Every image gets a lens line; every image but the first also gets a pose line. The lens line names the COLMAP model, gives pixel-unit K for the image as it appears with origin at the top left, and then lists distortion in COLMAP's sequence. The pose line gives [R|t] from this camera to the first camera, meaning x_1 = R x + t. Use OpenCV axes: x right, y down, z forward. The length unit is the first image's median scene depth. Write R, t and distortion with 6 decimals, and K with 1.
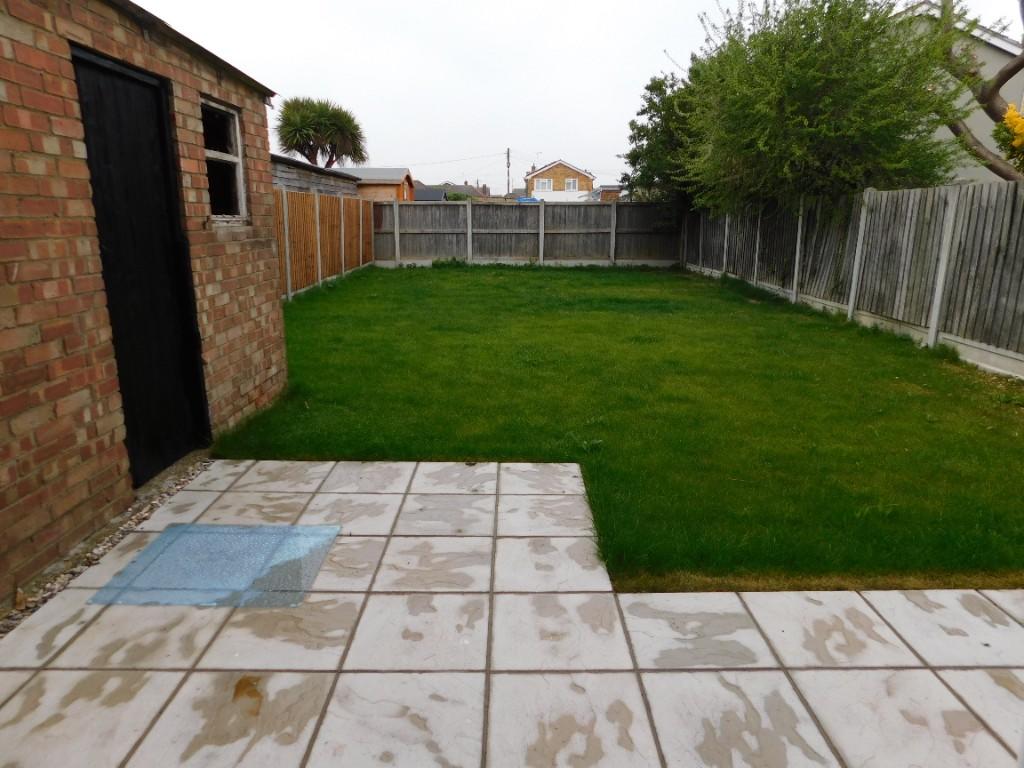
lens RADIAL K [[681.1, 0, 512.0], [0, 681.1, 384.0], [0, 0, 1]] dist [-0.074206, 0.075589]
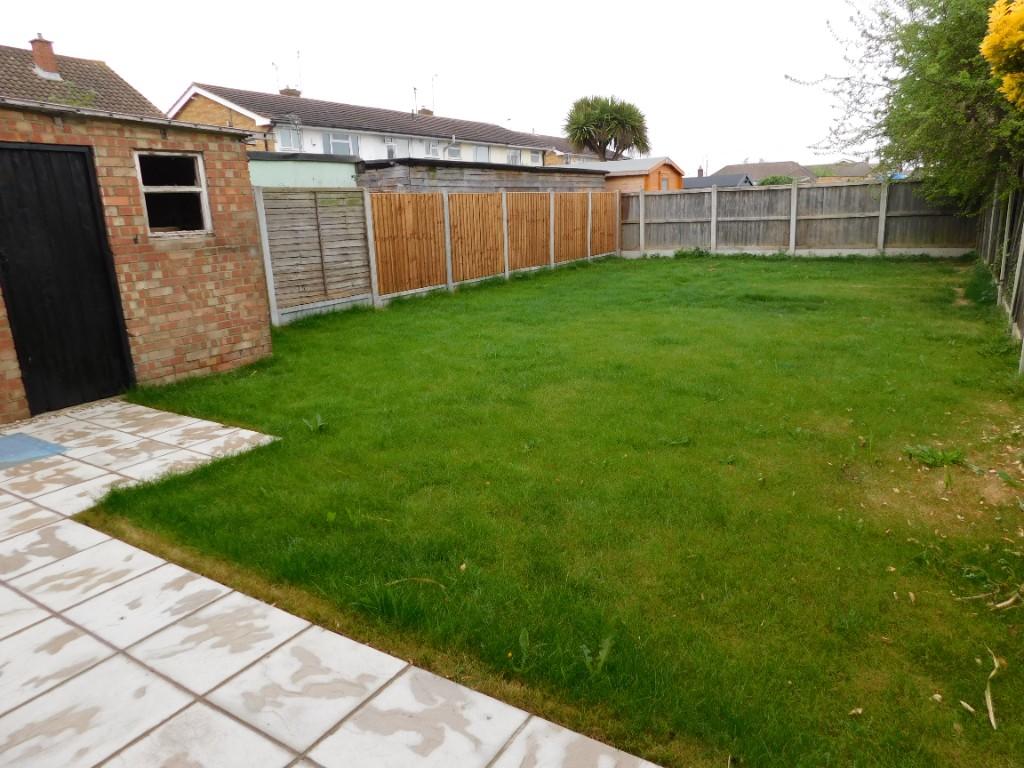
lens RADIAL K [[681.1, 0, 512.0], [0, 681.1, 384.0], [0, 0, 1]] dist [-0.074206, 0.075589]
pose [[0.835415, 0.095293, -0.541296, 0.236678], [-0.084397, 0.995416, 0.044985, -0.014057], [0.543102, 0.008102, 0.839628, 0.052213]]
